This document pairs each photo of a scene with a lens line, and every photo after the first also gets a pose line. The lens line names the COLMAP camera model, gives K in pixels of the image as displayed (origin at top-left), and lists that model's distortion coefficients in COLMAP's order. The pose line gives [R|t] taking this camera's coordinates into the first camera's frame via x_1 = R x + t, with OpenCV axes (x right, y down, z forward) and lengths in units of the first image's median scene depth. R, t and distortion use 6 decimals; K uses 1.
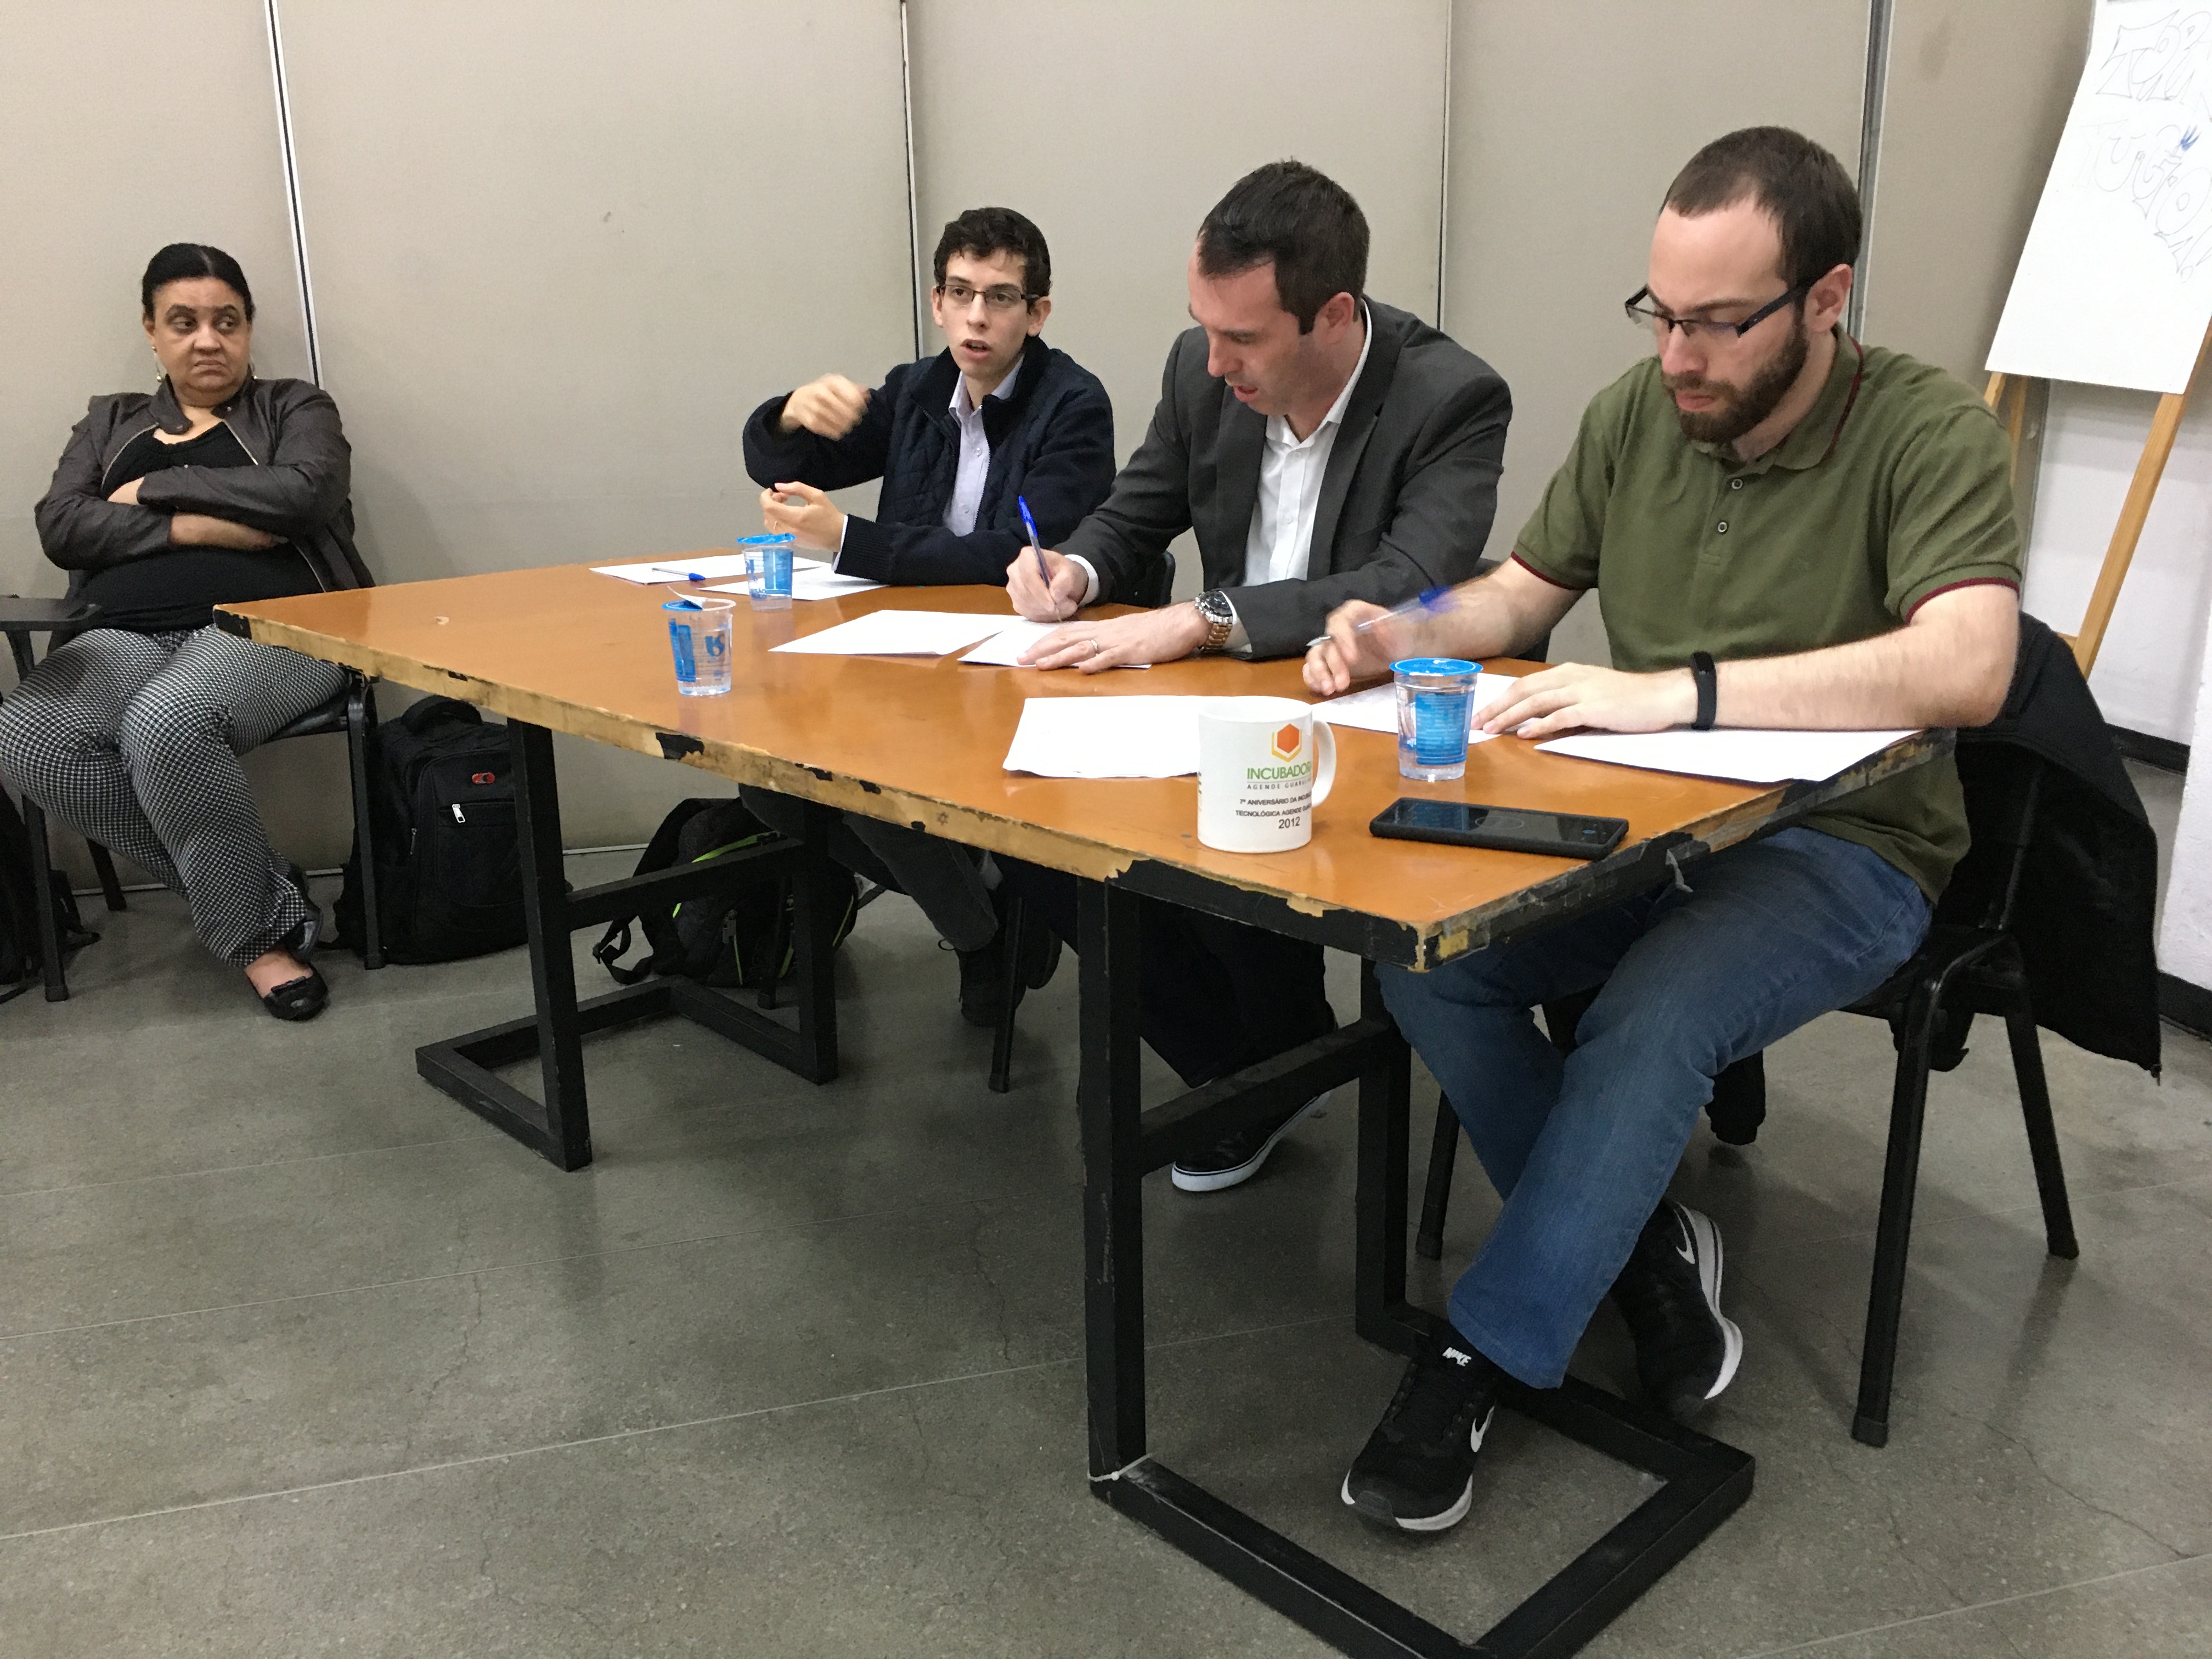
lens RADIAL K [[1887.4, 0, 1106.0], [0, 1887.4, 829.5], [0, 0, 1]] dist [0.077488, -0.104917]
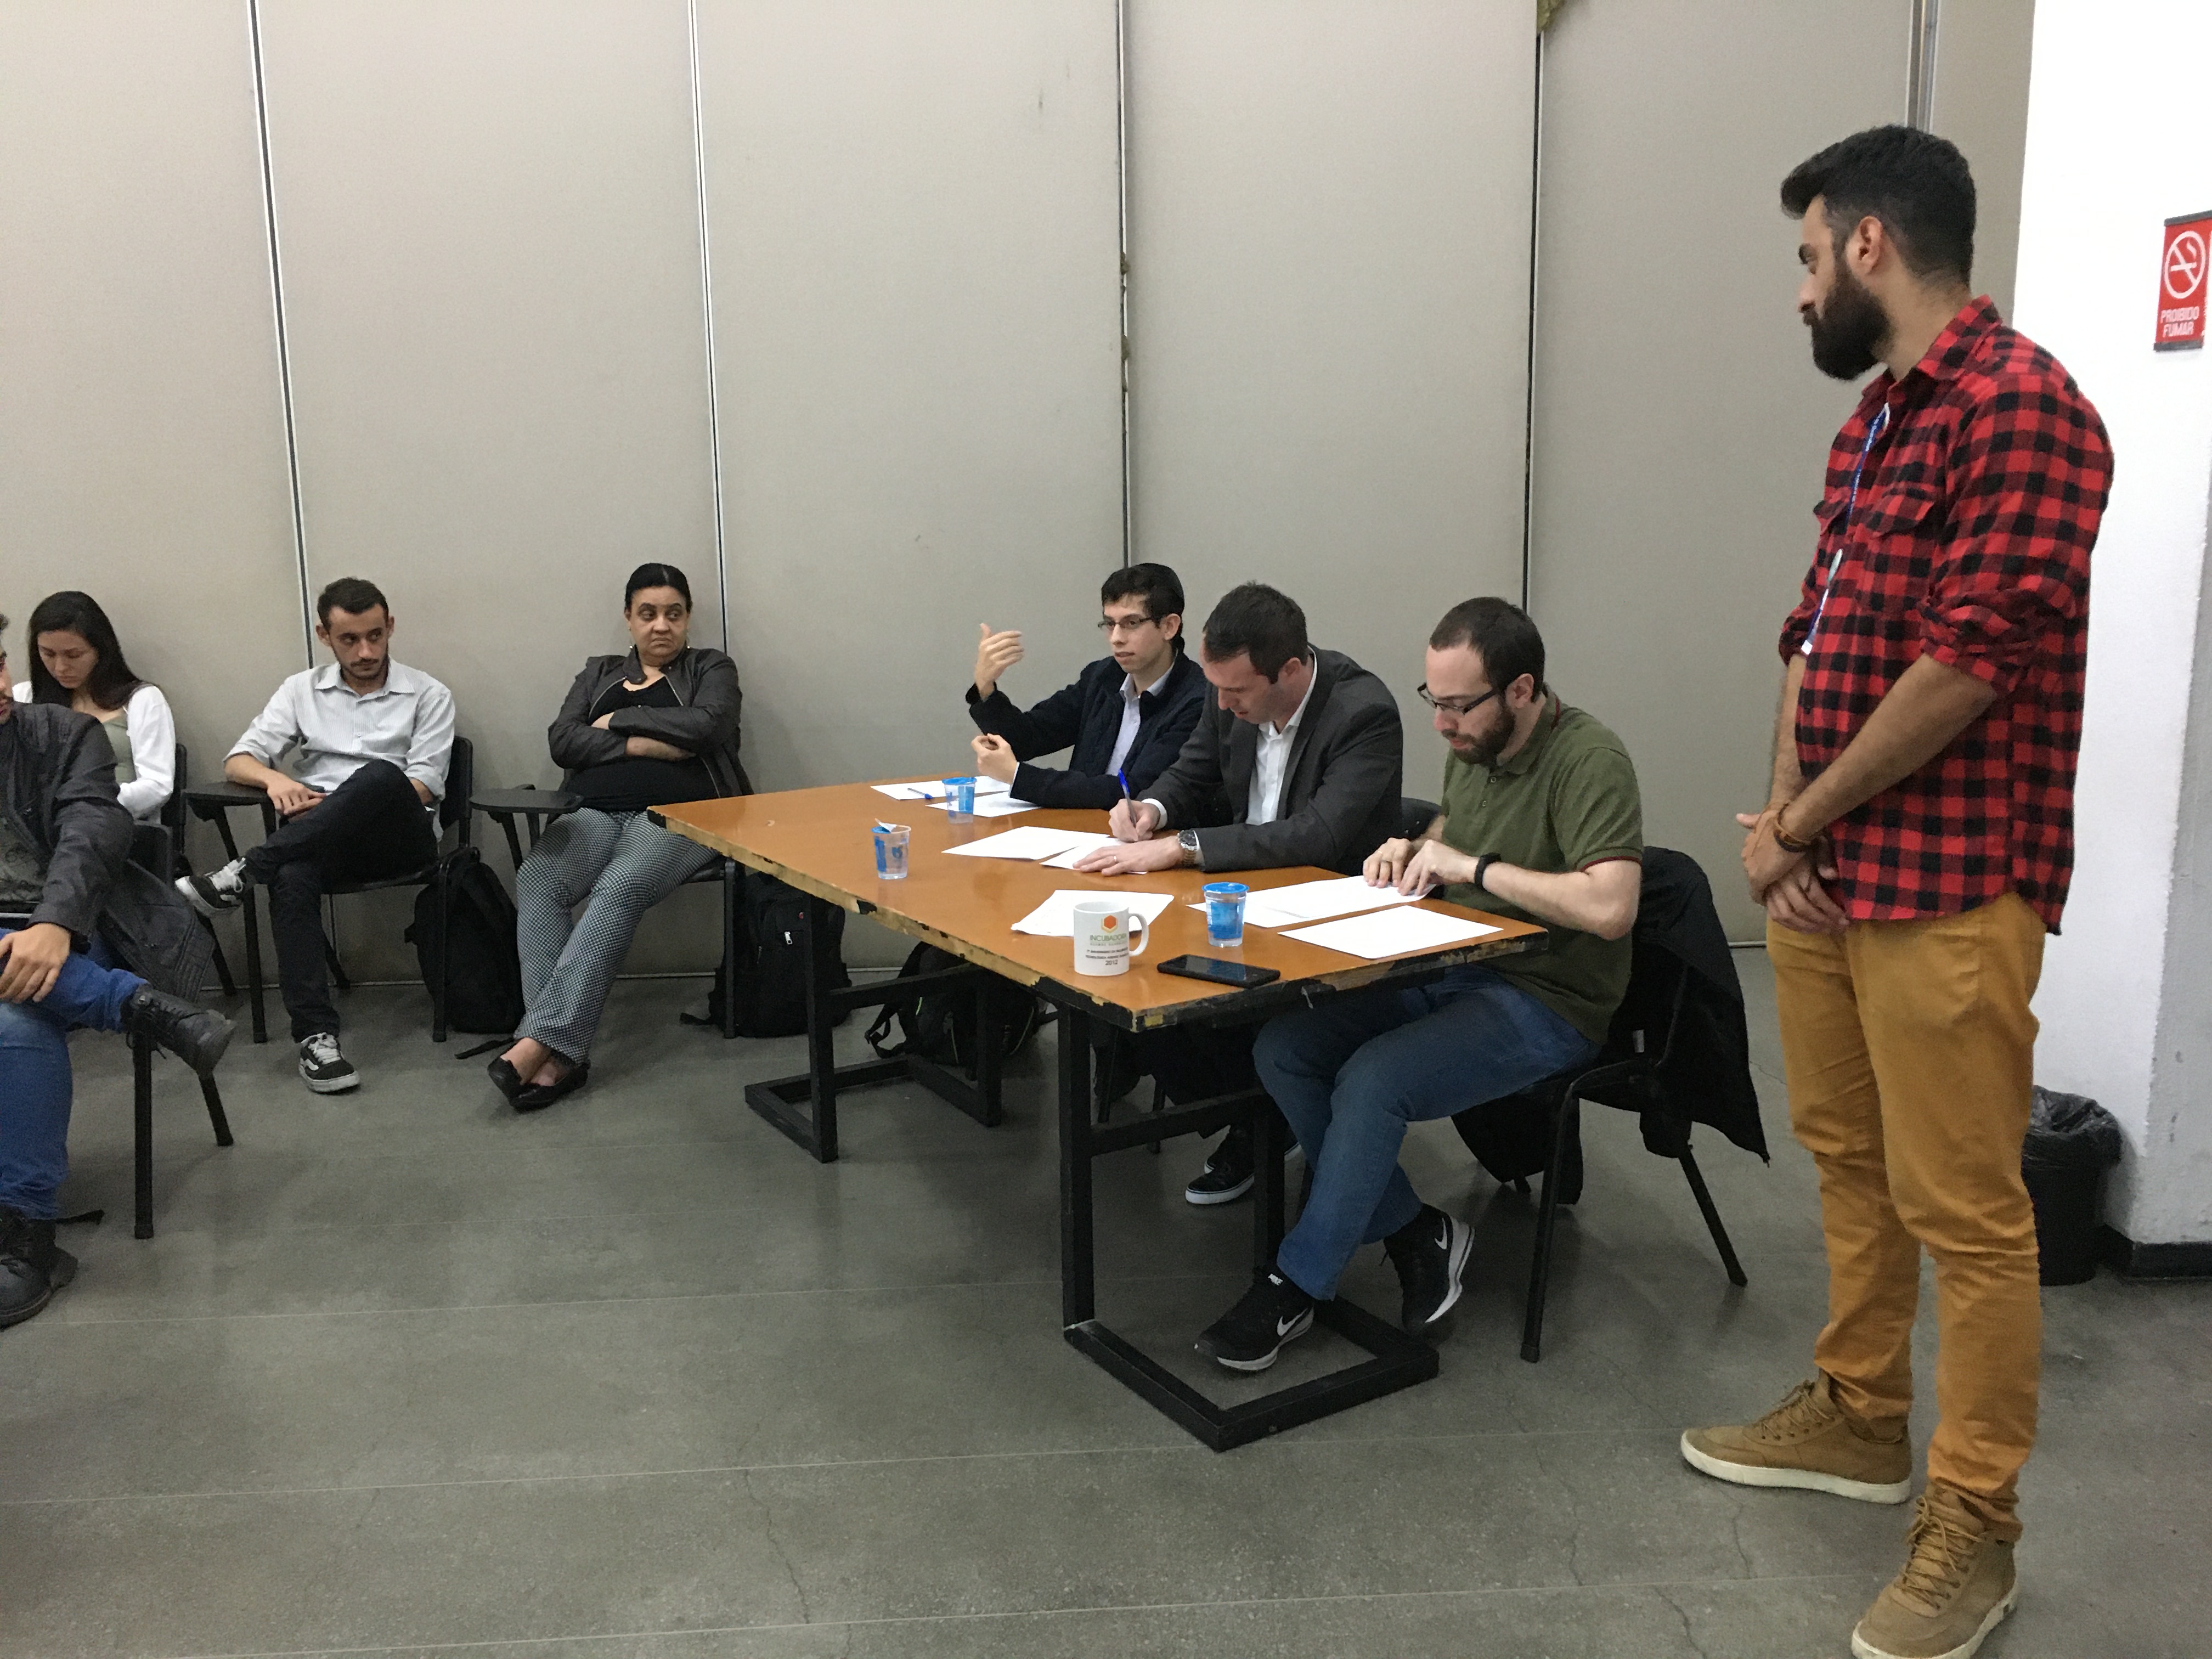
lens RADIAL K [[1820.3, 0, 1106.0], [0, 1820.3, 829.5], [0, 0, 1]] dist [0.004742, -0.007782]
pose [[0.980461, 0.041620, -0.192263, 0.256258], [-0.057230, 0.995436, -0.076366, 0.002187], [0.188207, 0.085877, 0.978368, -0.529136]]
